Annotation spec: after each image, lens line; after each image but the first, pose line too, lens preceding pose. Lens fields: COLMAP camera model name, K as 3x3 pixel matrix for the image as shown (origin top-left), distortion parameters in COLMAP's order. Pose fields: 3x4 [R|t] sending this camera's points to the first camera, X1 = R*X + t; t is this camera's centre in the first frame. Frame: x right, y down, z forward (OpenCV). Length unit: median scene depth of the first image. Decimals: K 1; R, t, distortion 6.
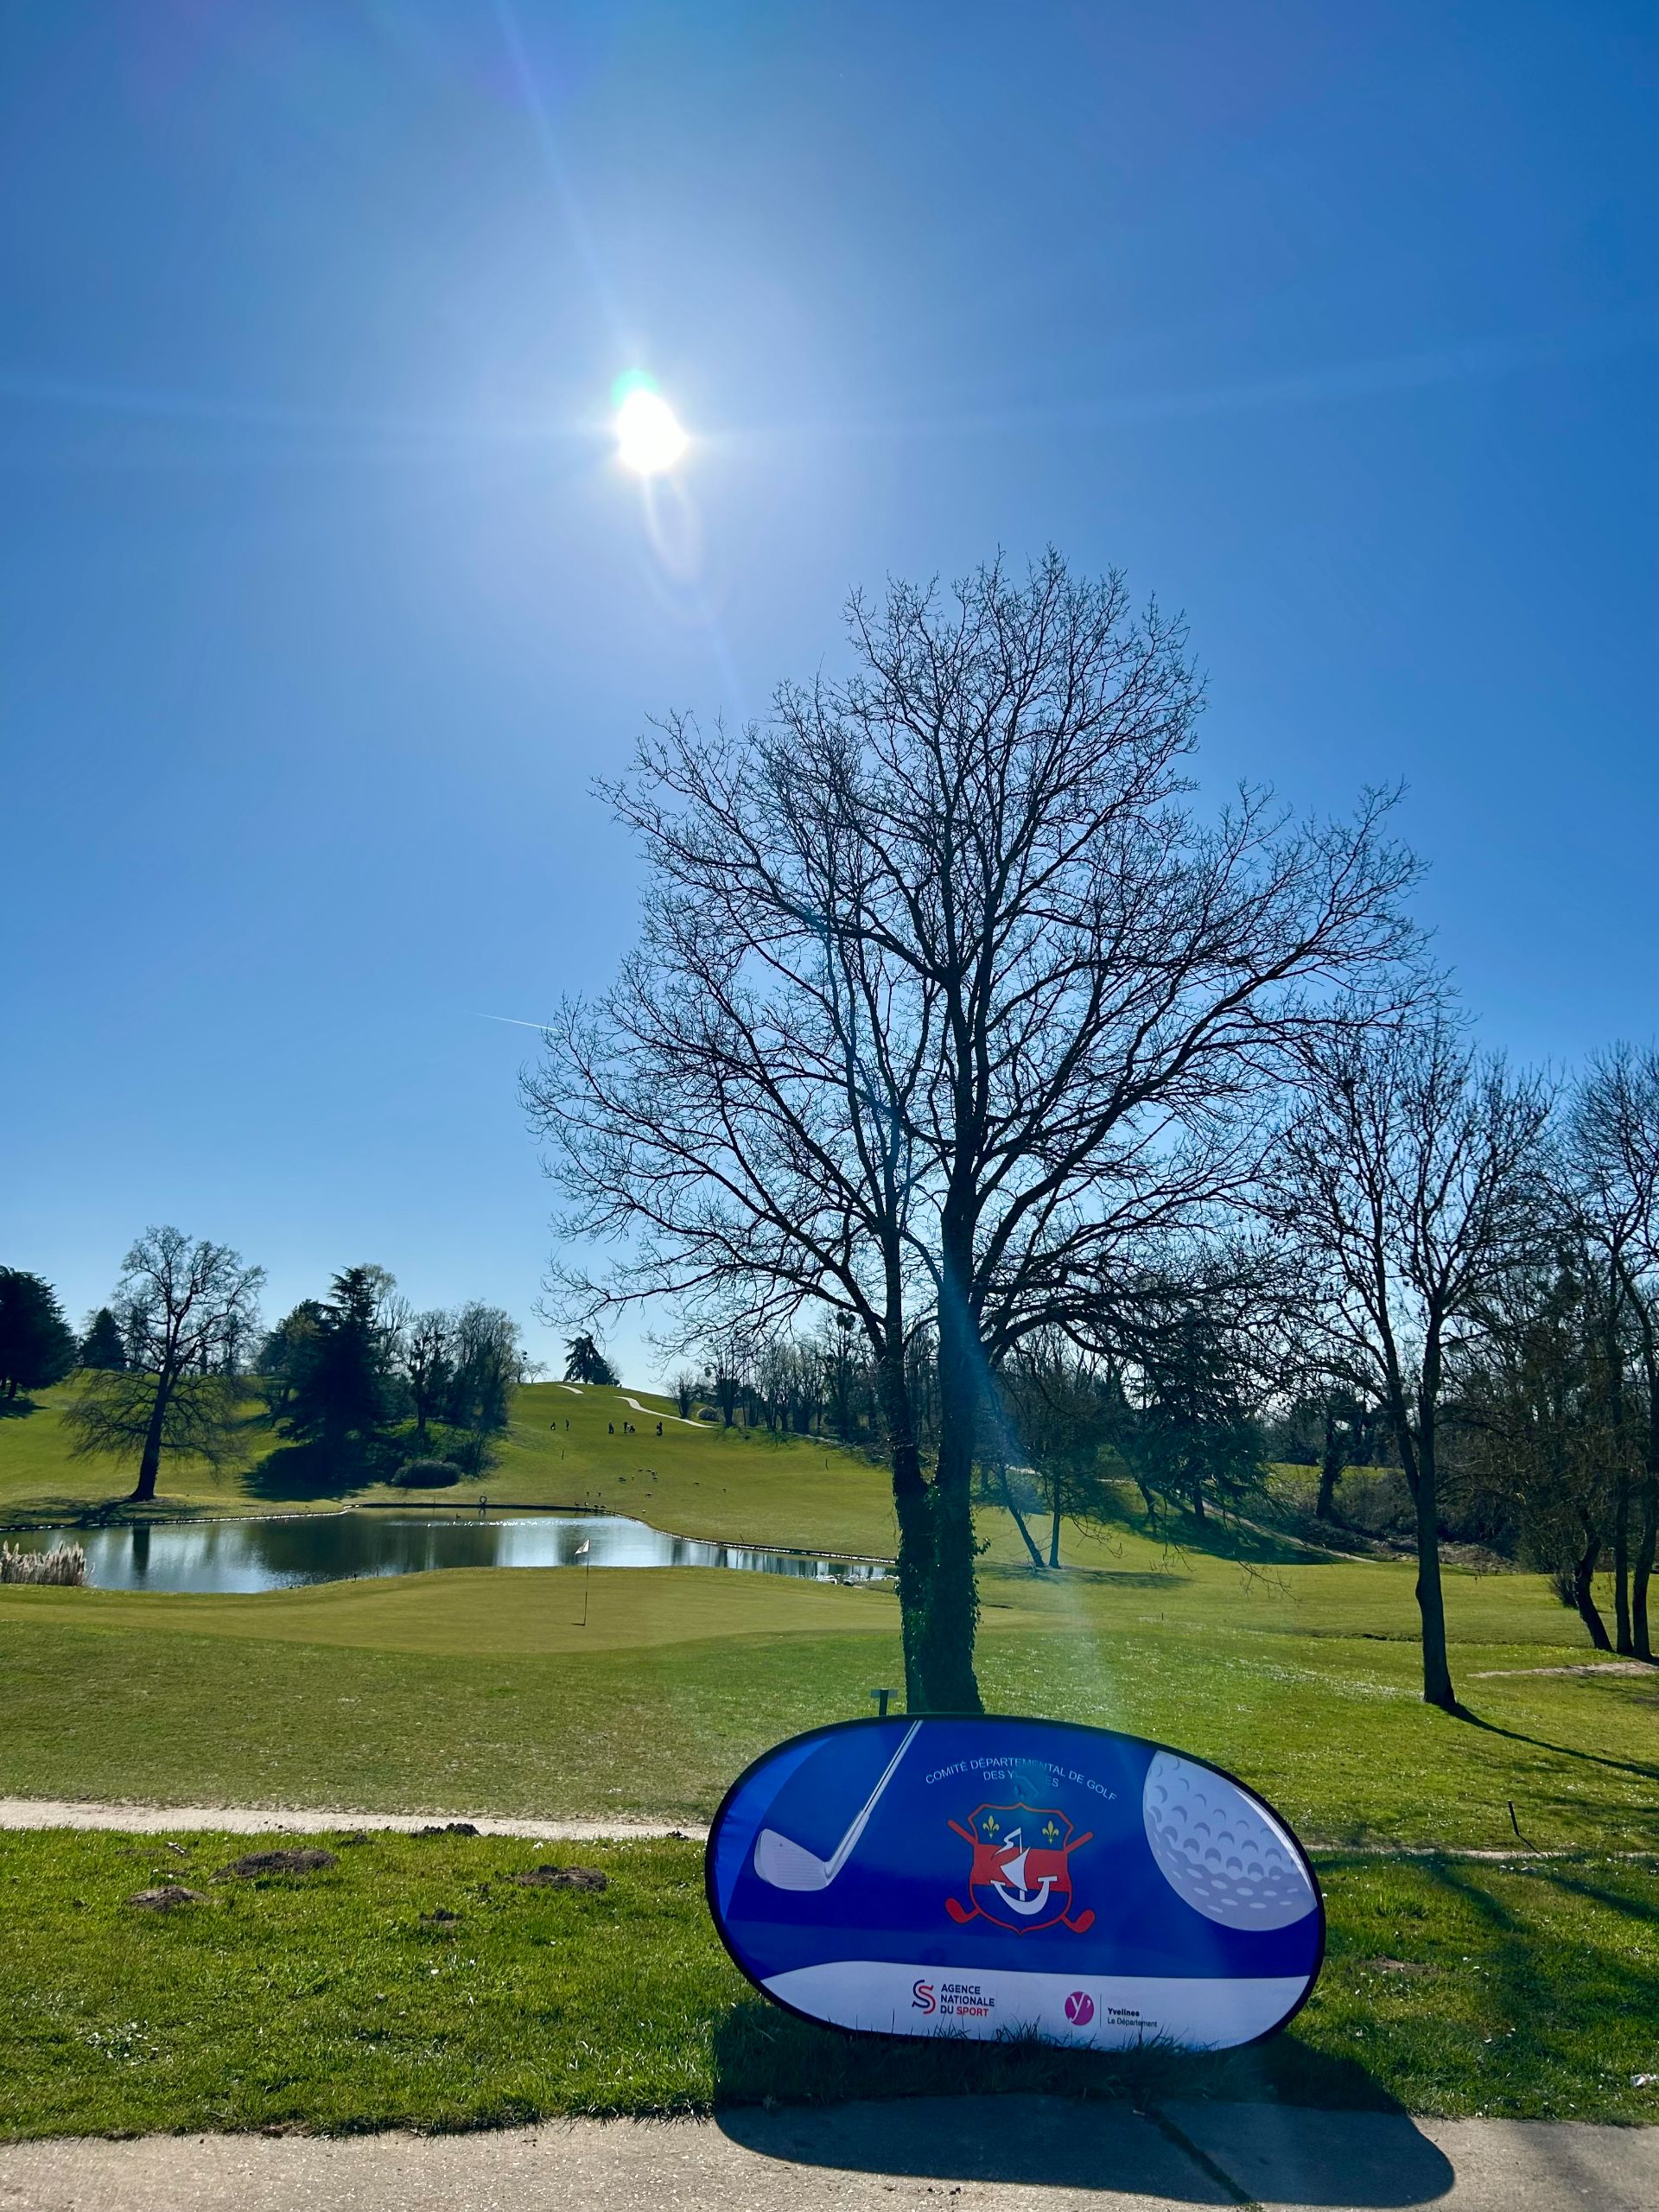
lens RADIAL K [[1614.5, 0, 833.3], [0, 1614.5, 1099.0], [0, 0, 1]] dist [0.046272, -0.041011]
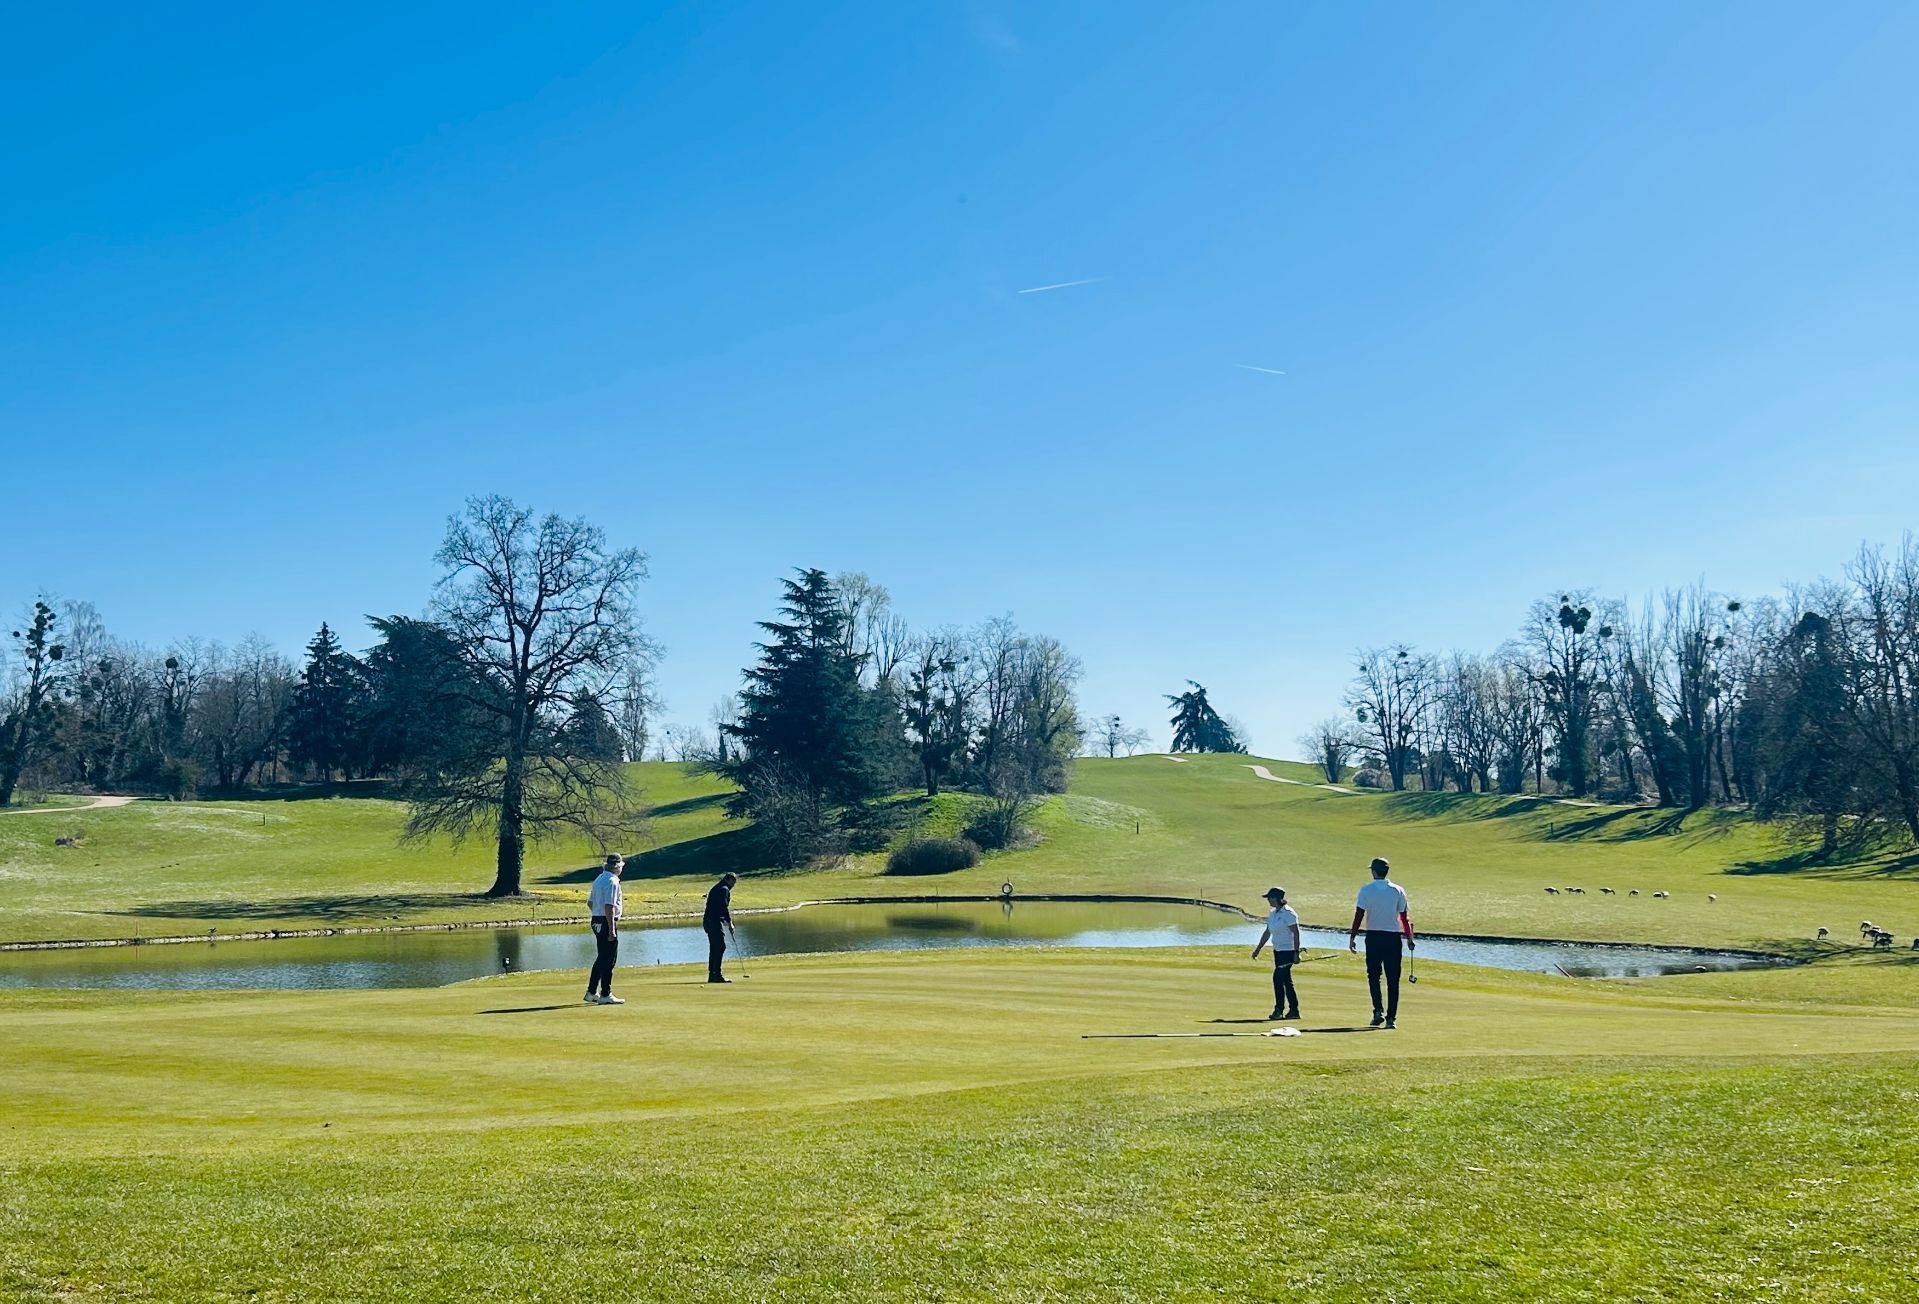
lens RADIAL K [[2113.2, 0, 965.6], [0, 2113.2, 732.4], [0, 0, 1]] dist [0.112951, -0.011340]
pose [[0.960904, -0.052878, -0.271787, 0.005506], [0.092853, 0.986294, 0.136391, 0.073265], [0.260850, -0.156295, 0.952643, 0.208528]]
